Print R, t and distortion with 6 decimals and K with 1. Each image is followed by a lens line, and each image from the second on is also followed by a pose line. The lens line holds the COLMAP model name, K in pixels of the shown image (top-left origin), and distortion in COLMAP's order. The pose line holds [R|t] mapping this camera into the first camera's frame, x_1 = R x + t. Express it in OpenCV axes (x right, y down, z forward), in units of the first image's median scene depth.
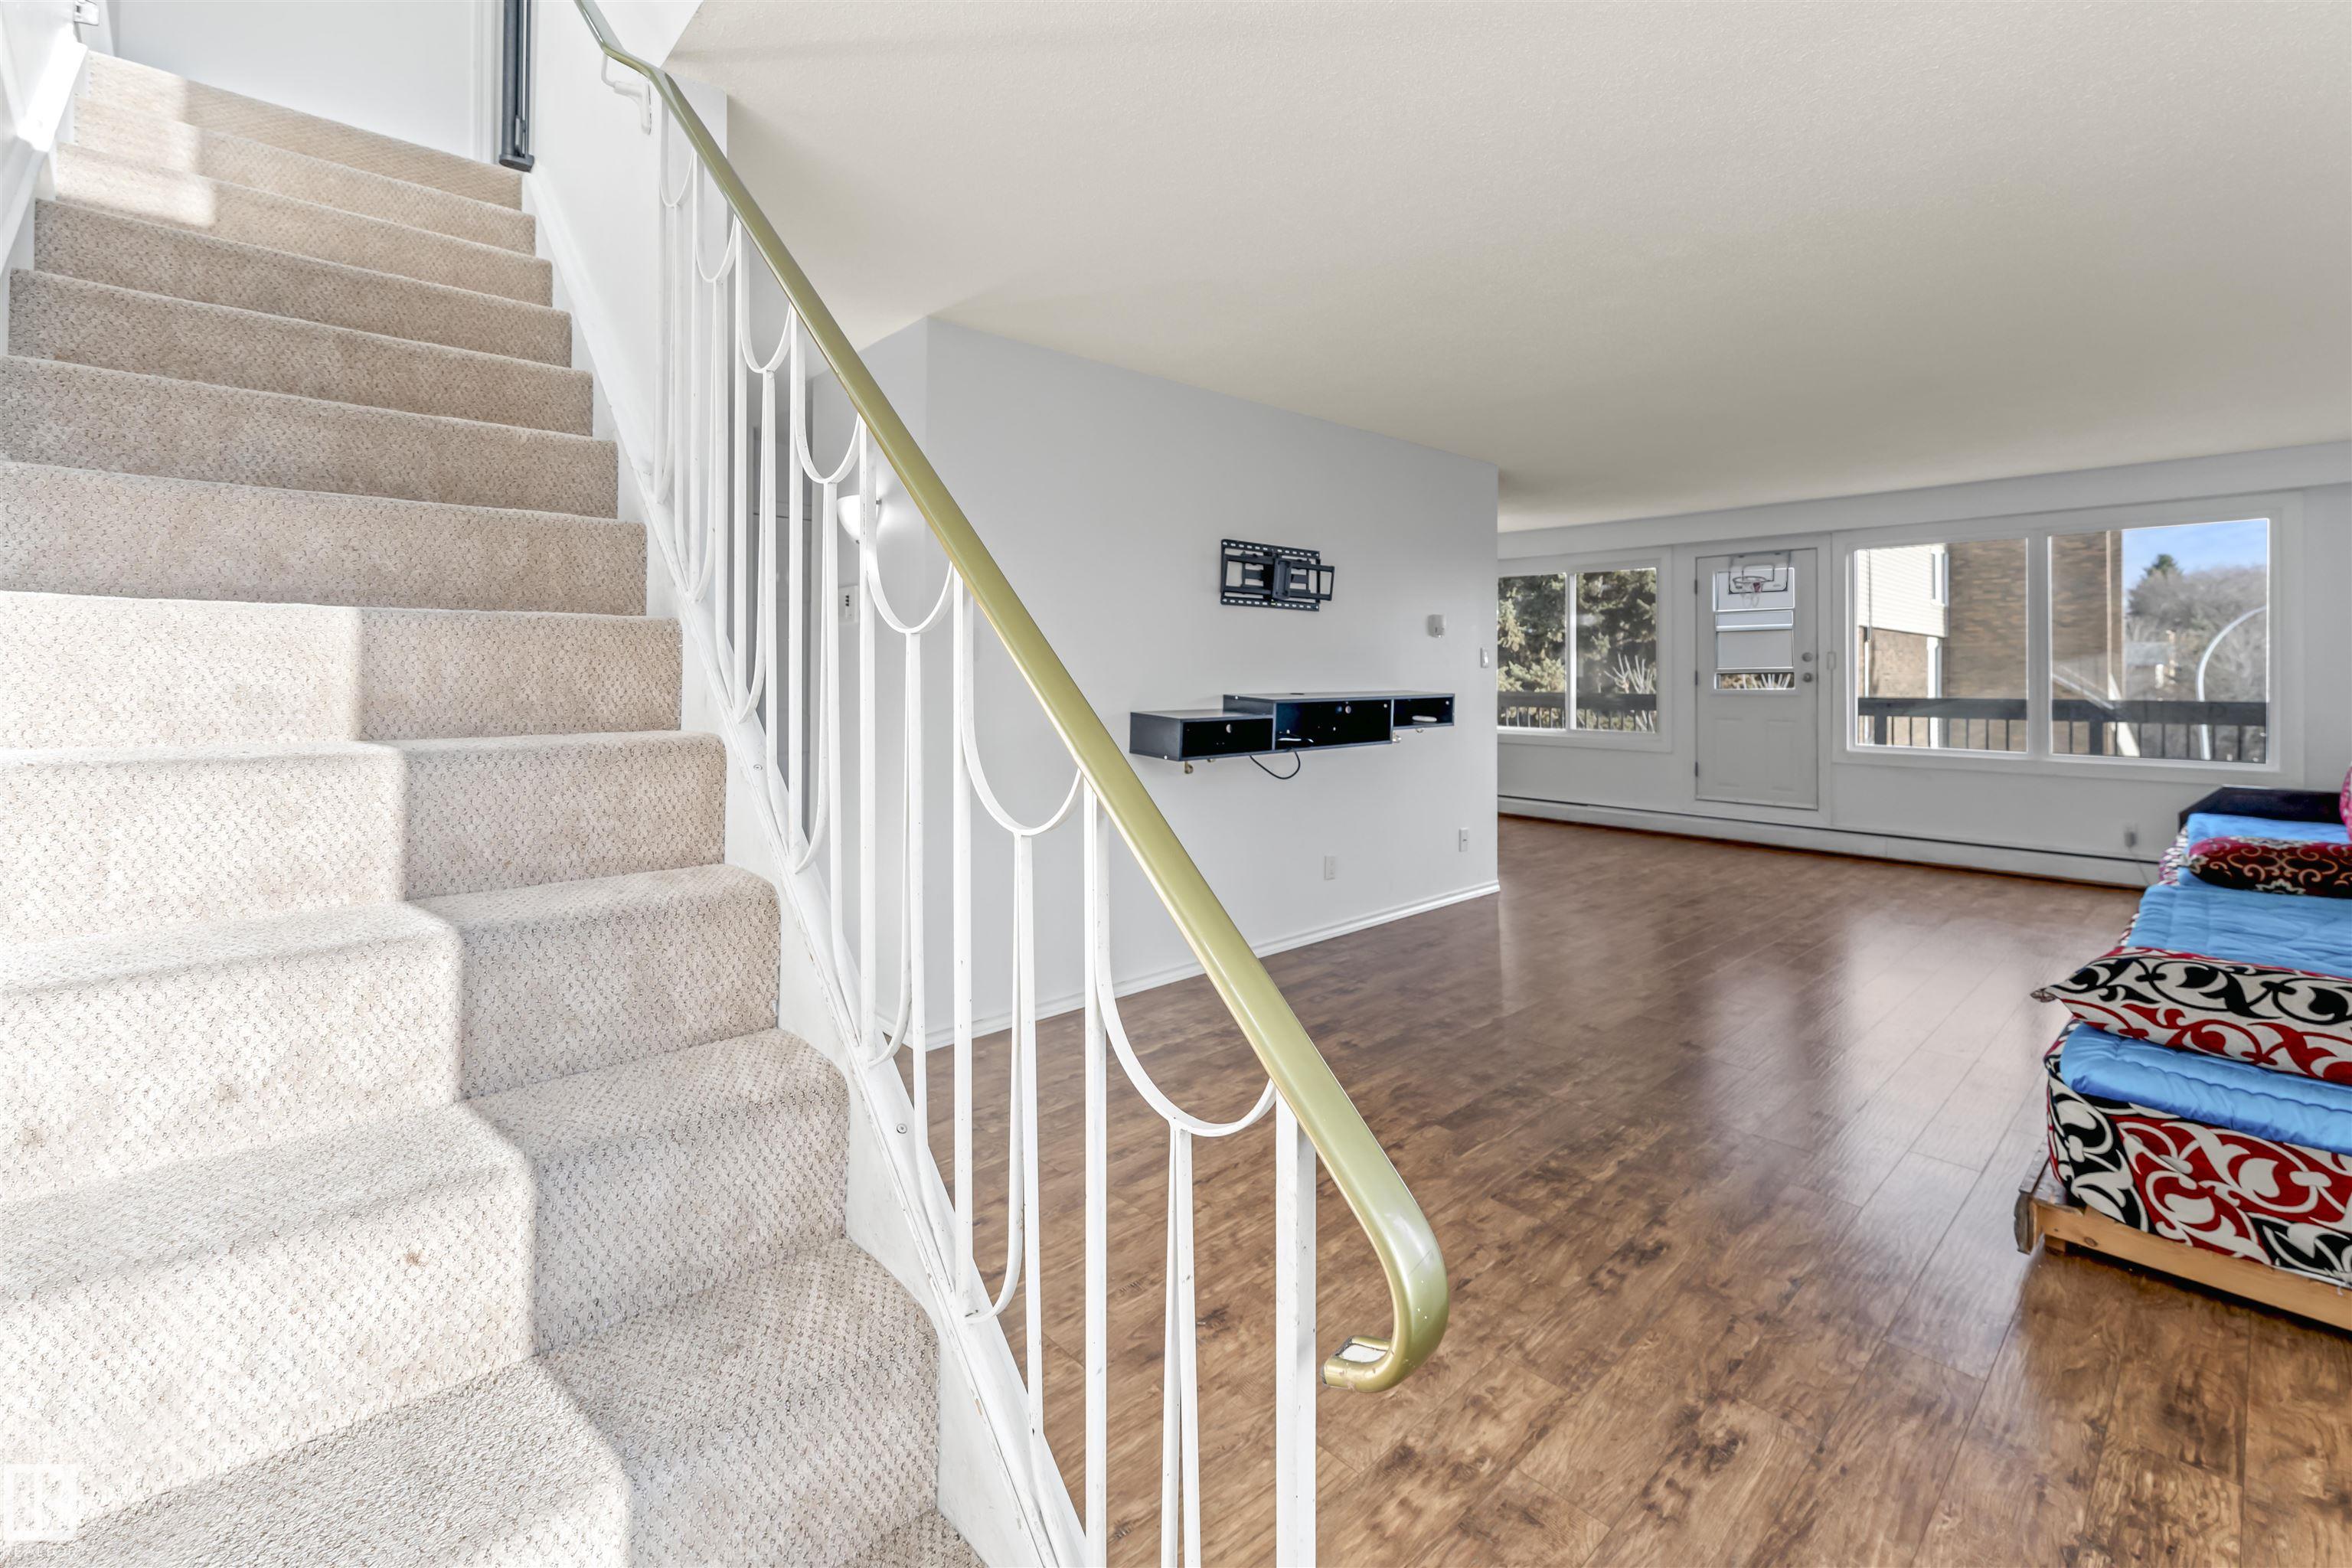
lens RADIAL K [[972.4, 0, 1185.5], [0, 972.4, 835.8], [0, 0, 1]] dist [-0.004645, -0.000276]
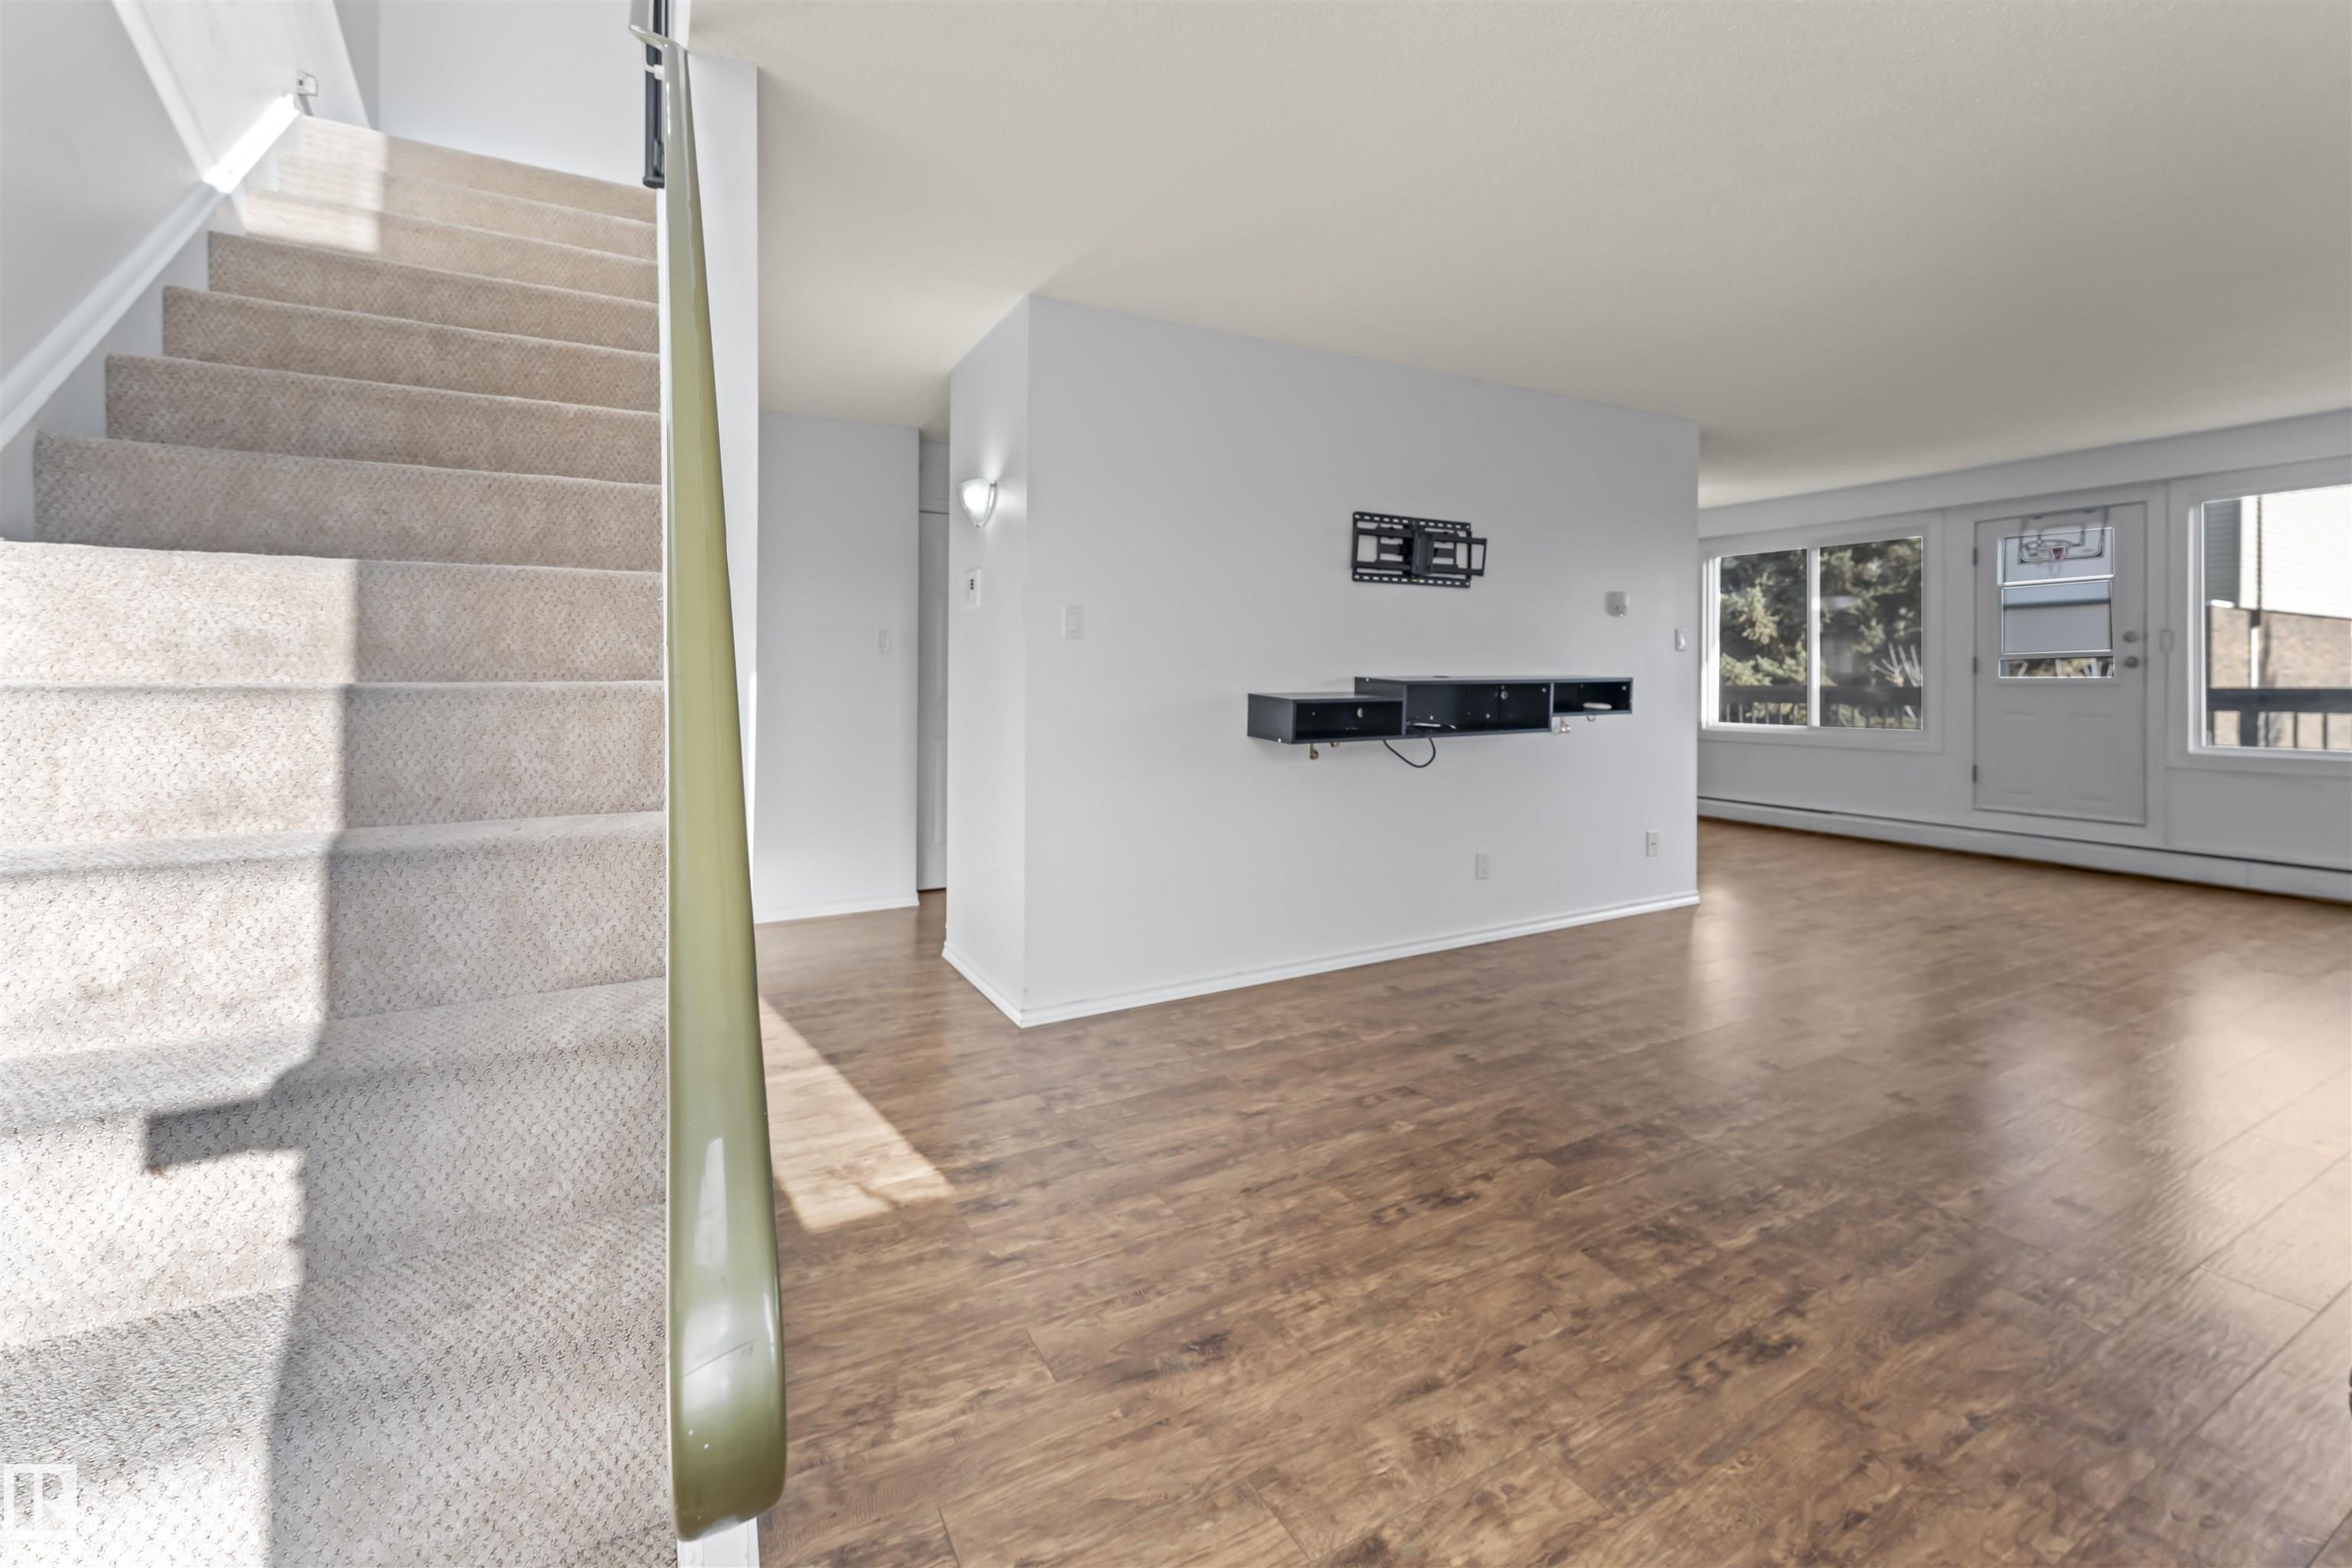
lens RADIAL K [[950.2, 0, 1177.2], [0, 950.2, 820.8], [0, 0, 1]] dist [-0.000869, 0.001153]
pose [[0.970918, 0.031691, -0.237305, 0.194828], [-0.035071, 0.999334, -0.010035, 0.021570], [0.236829, 0.018066, 0.971383, 0.128126]]
